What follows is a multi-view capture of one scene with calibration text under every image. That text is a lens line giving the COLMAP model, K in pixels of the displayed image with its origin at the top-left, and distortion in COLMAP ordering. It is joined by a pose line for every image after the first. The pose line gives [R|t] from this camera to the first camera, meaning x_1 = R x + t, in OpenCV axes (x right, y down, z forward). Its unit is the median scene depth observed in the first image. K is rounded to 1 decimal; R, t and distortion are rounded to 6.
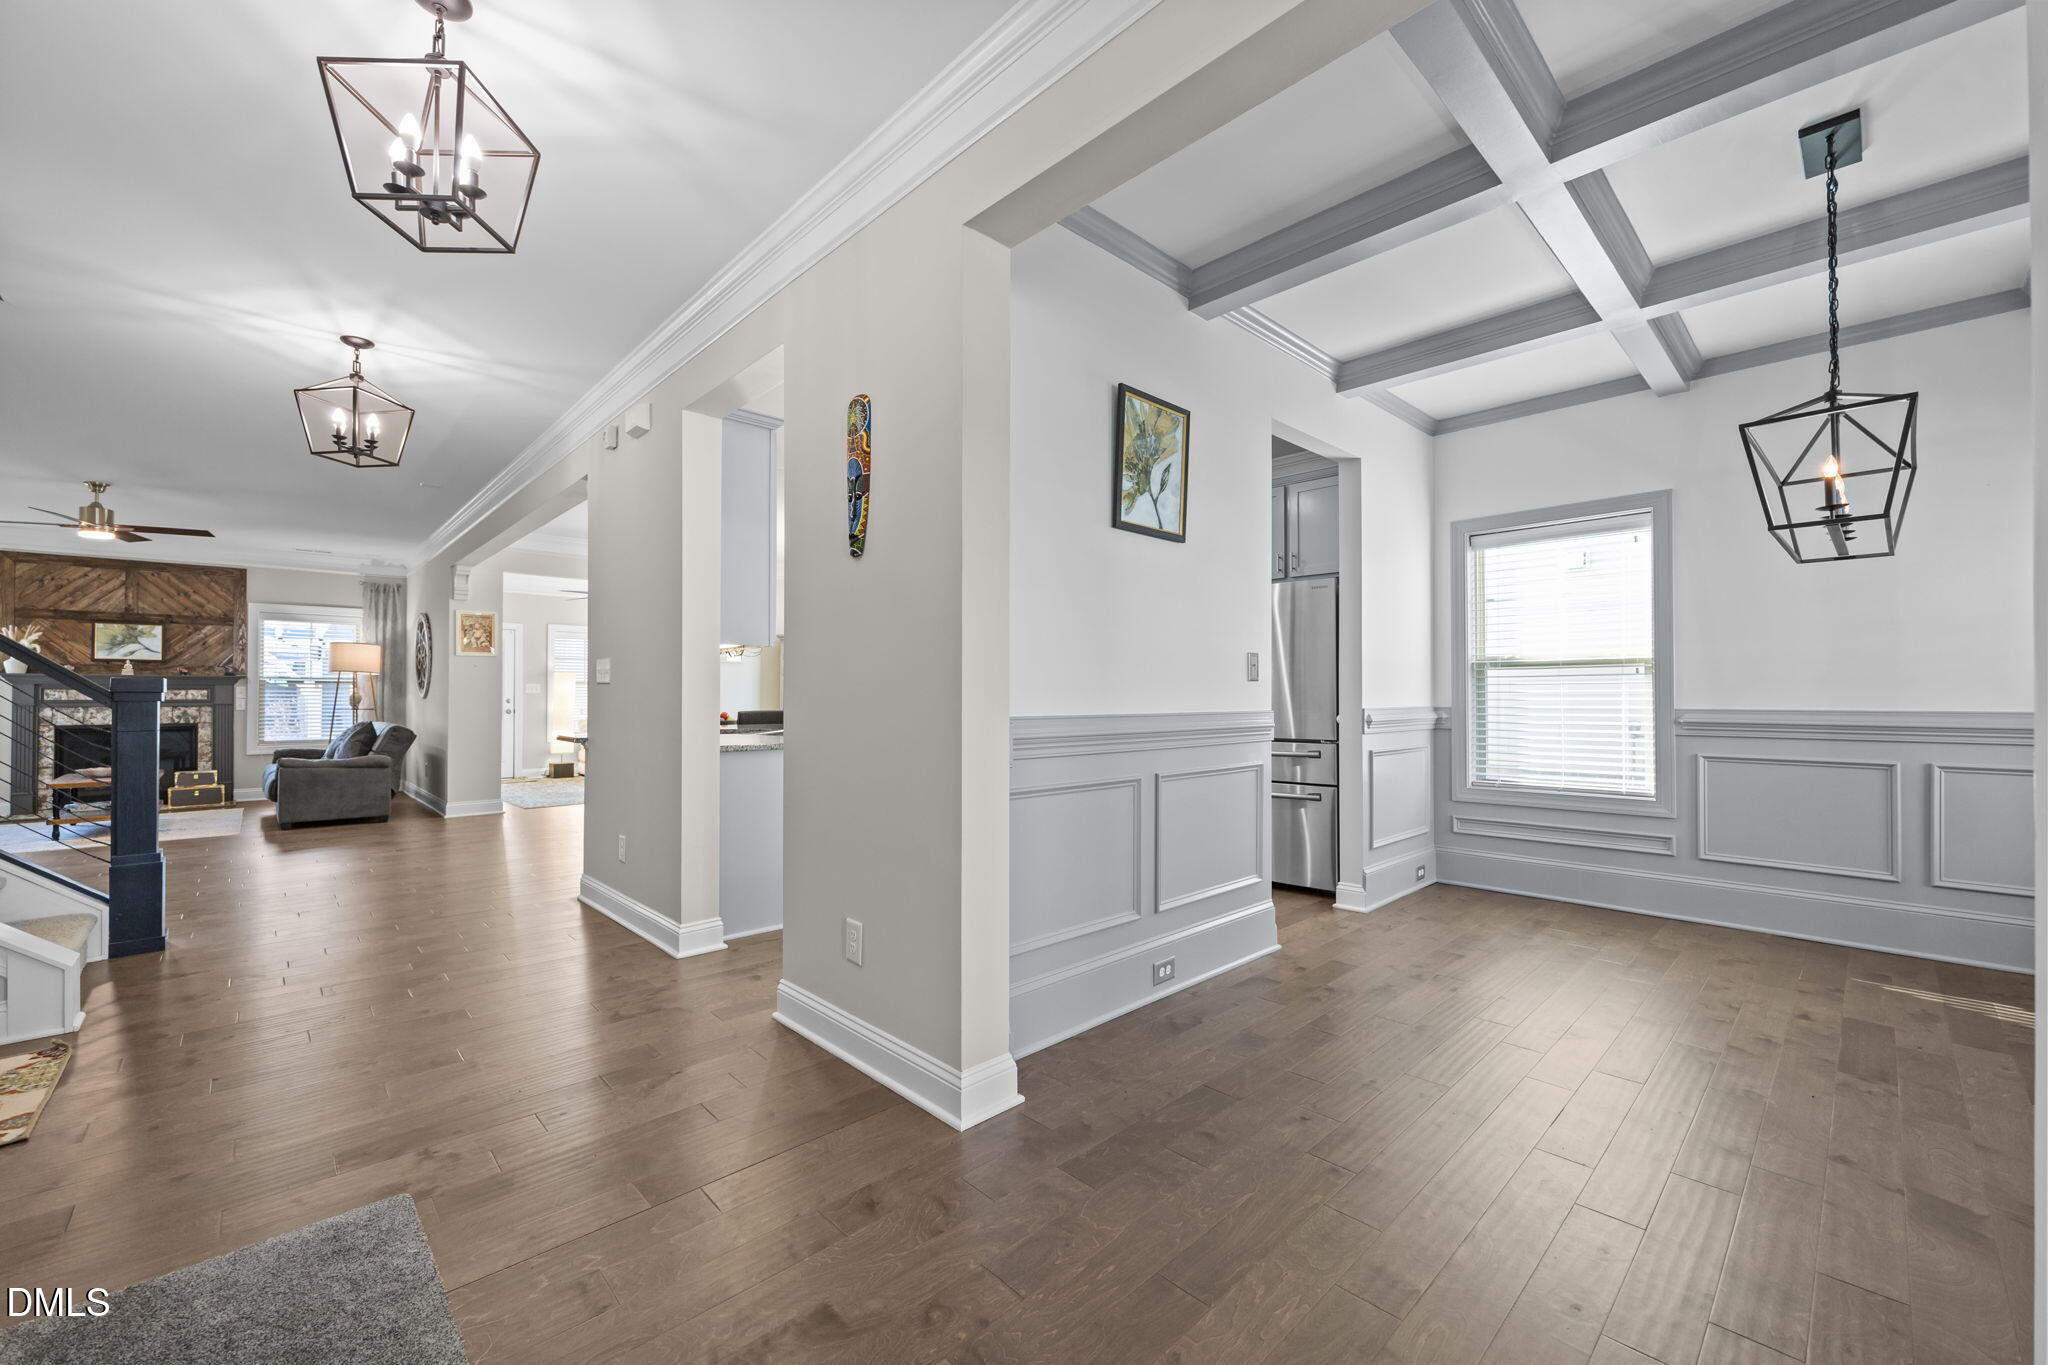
lens RADIAL K [[823.7, 0, 1021.7], [0, 823.7, 666.9], [0, 0, 1]] dist [-0.002458, -0.000208]
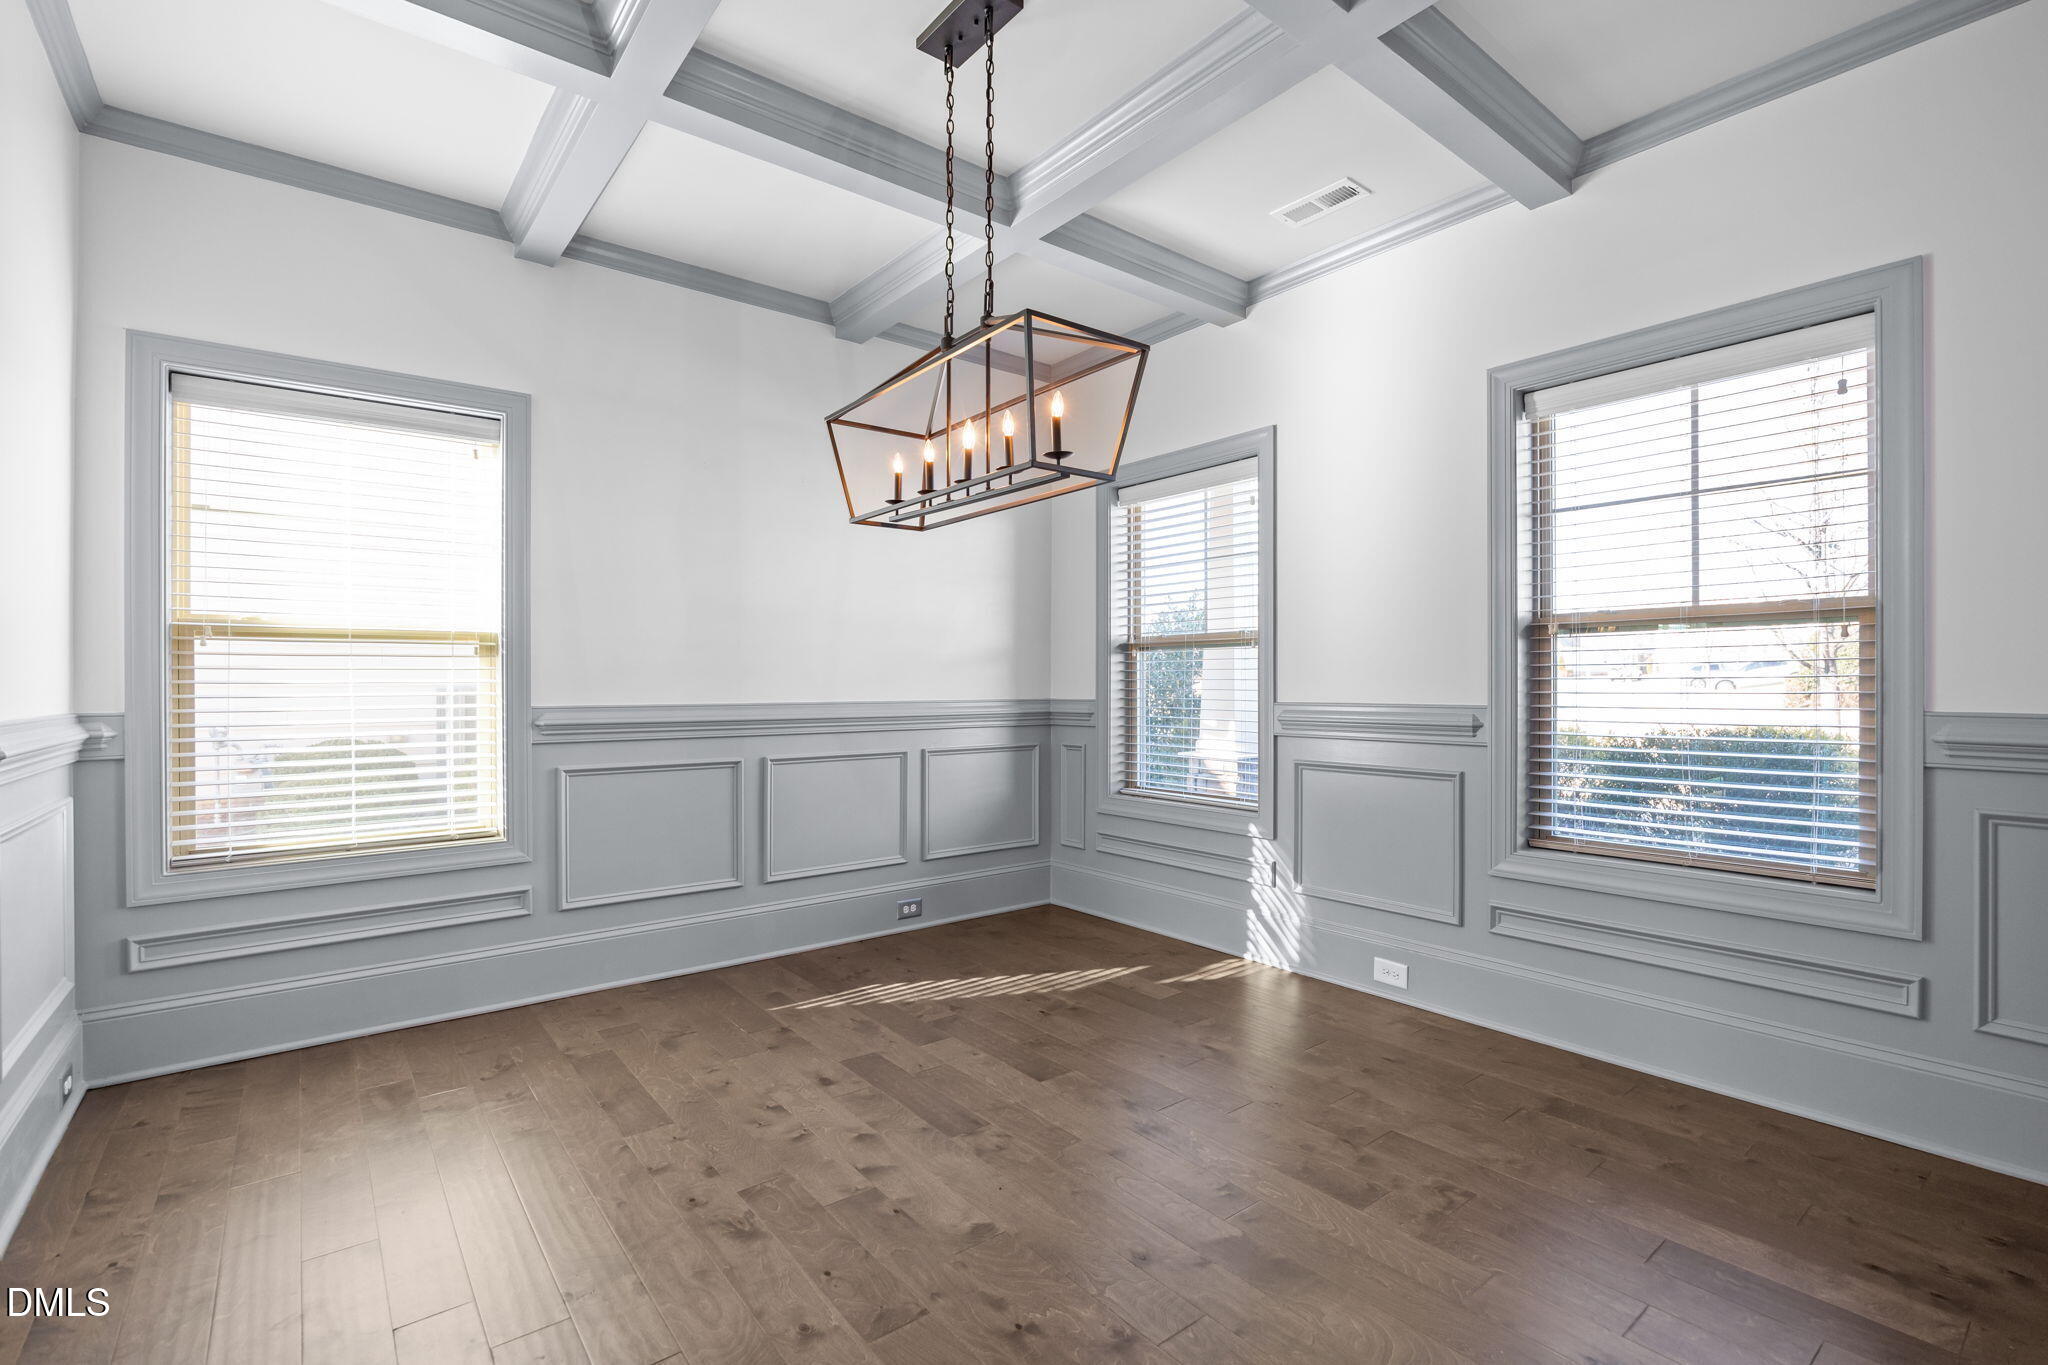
lens RADIAL K [[920.4, 0, 1026.3], [0, 920.4, 688.1], [0, 0, 1]] dist [-0.015444, -0.000069]
pose [[0.079876, -0.005396, 0.996790, 0.021889], [-0.032367, 0.999444, 0.008004, 0.007644], [-0.996279, -0.032903, 0.079657, 0.261135]]
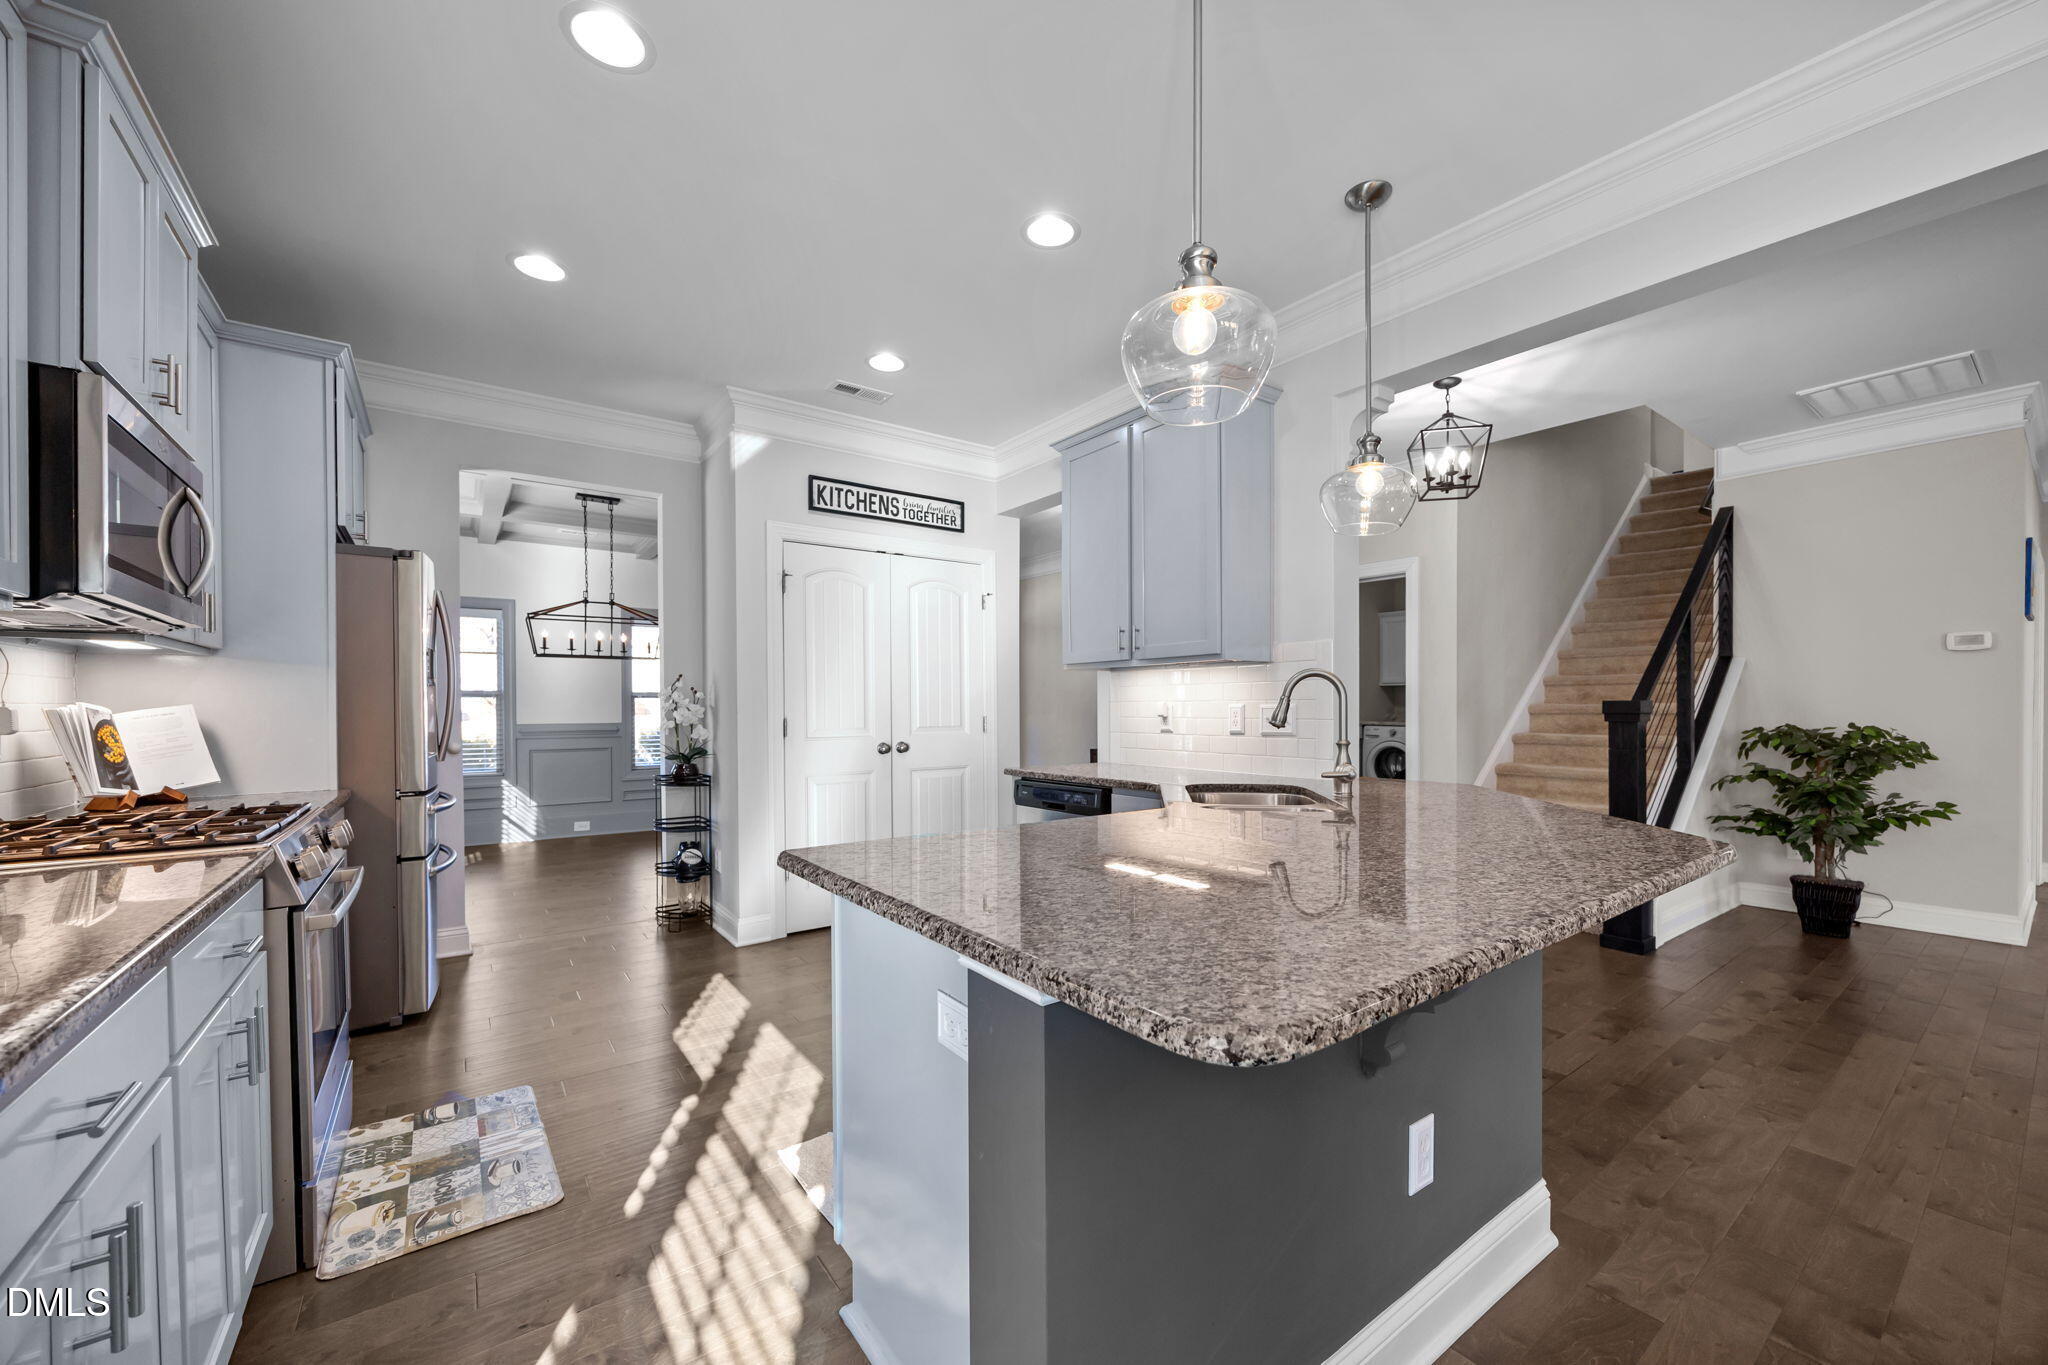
lens RADIAL K [[790.0, 0, 1026.5], [0, 790.0, 699.1], [0, 0, 1]] dist [-0.001026, 0.000110]
pose [[-0.991630, 0.009285, 0.128777, -0.186710], [0.003679, 0.999038, -0.043703, 0.027238], [-0.129058, -0.042863, -0.990710, 0.967711]]
